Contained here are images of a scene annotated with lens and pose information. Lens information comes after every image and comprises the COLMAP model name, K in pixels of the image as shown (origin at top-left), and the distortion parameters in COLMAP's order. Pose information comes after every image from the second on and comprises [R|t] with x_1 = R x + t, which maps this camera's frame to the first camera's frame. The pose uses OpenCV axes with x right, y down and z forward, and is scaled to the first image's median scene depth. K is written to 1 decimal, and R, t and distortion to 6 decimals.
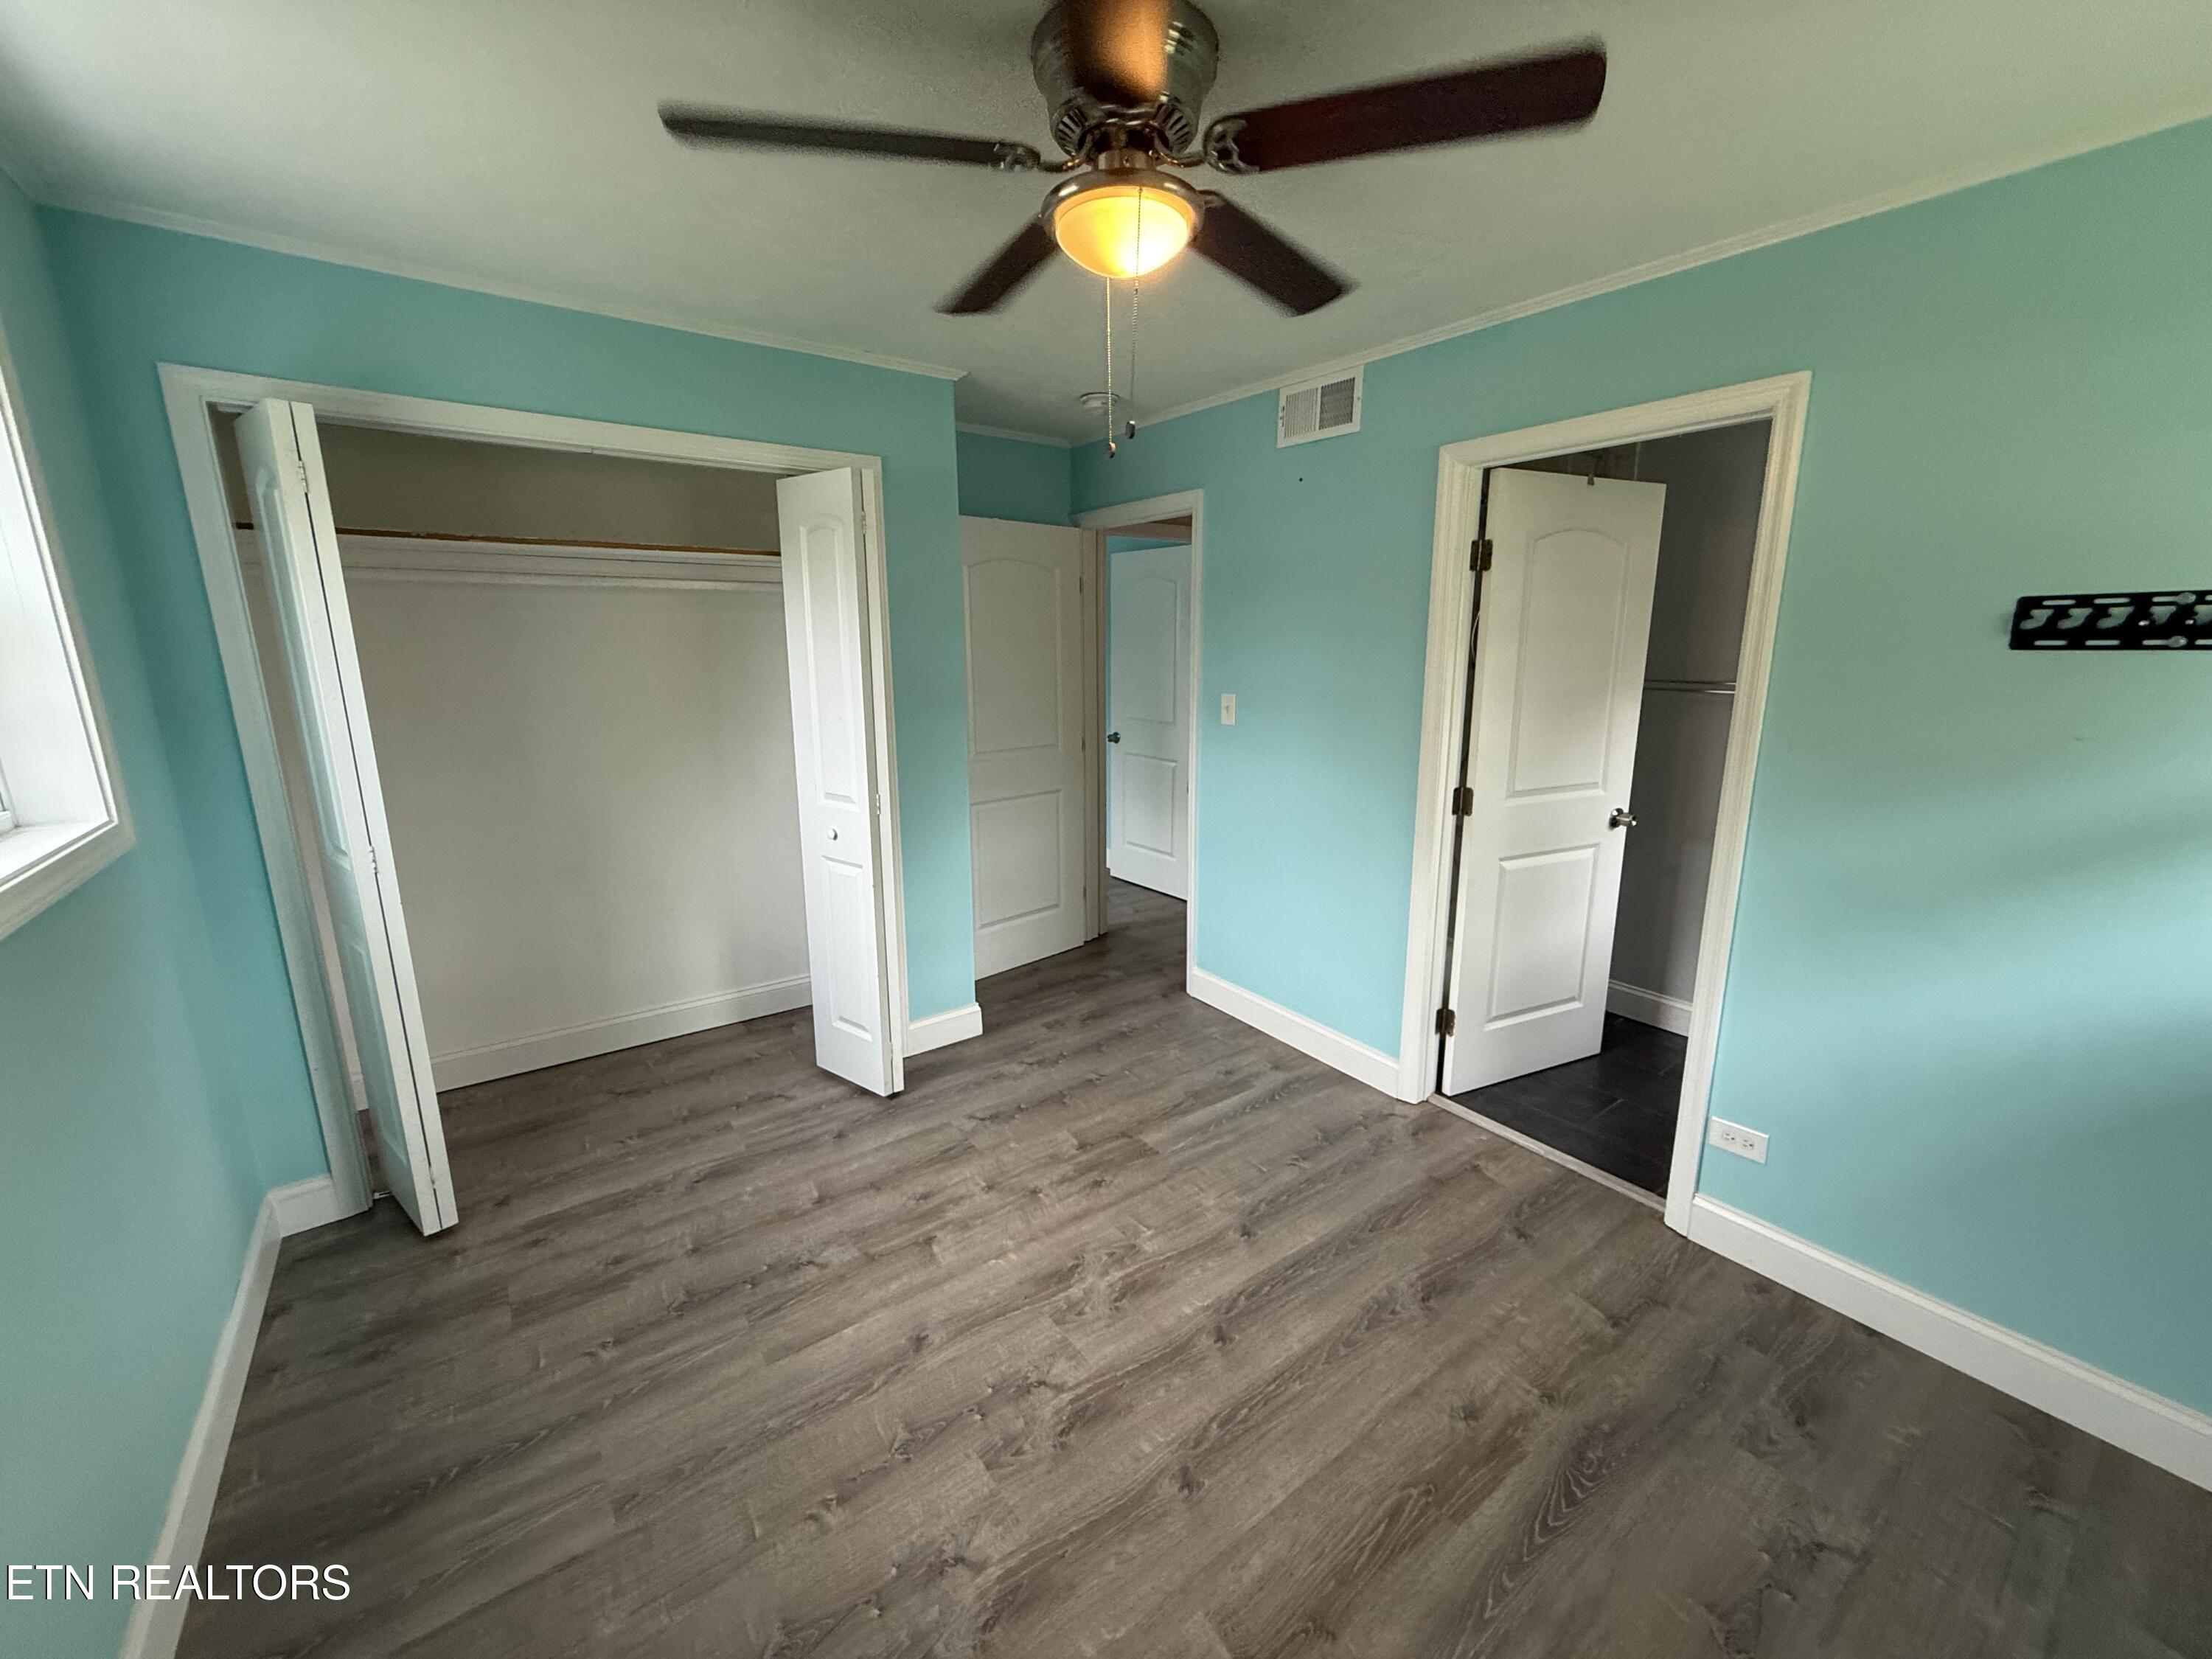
lens RADIAL K [[880.4, 0, 1106.0], [0, 880.4, 829.5], [0, 0, 1]] dist [-0.002493, 0.000533]
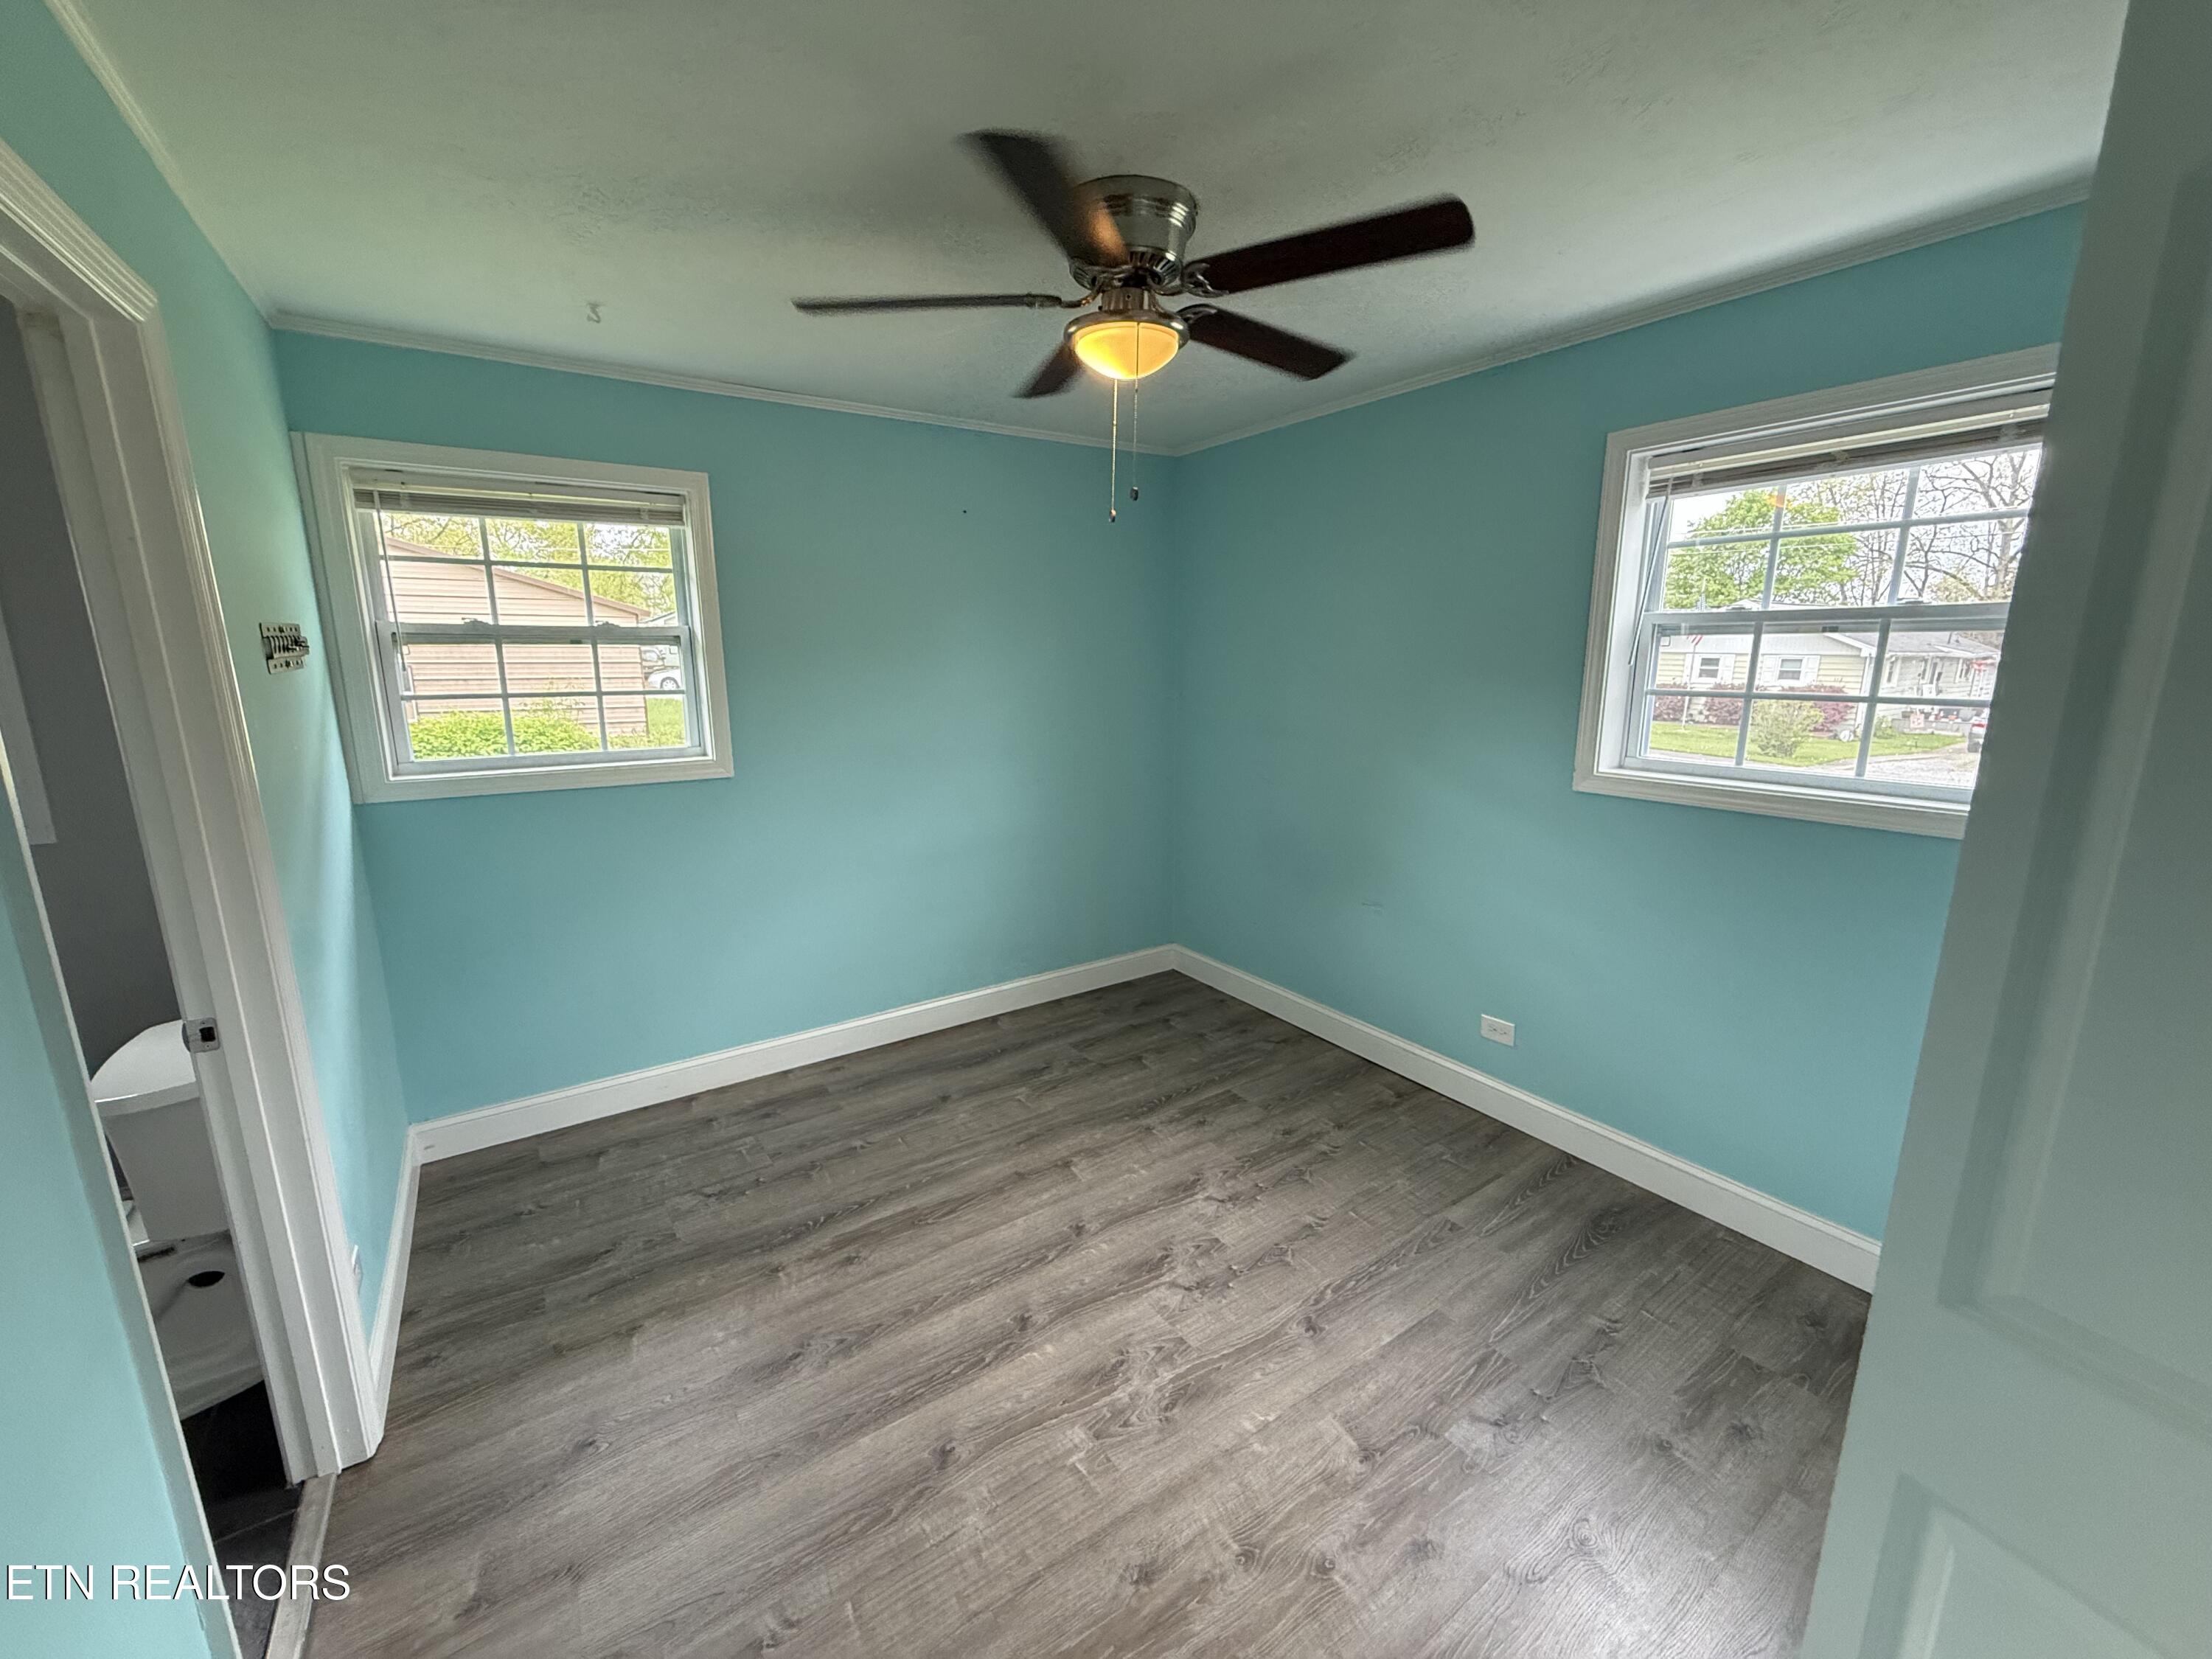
lens RADIAL K [[880.4, 0, 1106.0], [0, 880.4, 829.5], [0, 0, 1]] dist [-0.002493, 0.000533]
pose [[-0.999298, -0.004755, 0.037165, -0.003759], [0.011075, 0.910115, 0.414207, -0.397641], [-0.035794, 0.414328, -0.909424, 1.730776]]
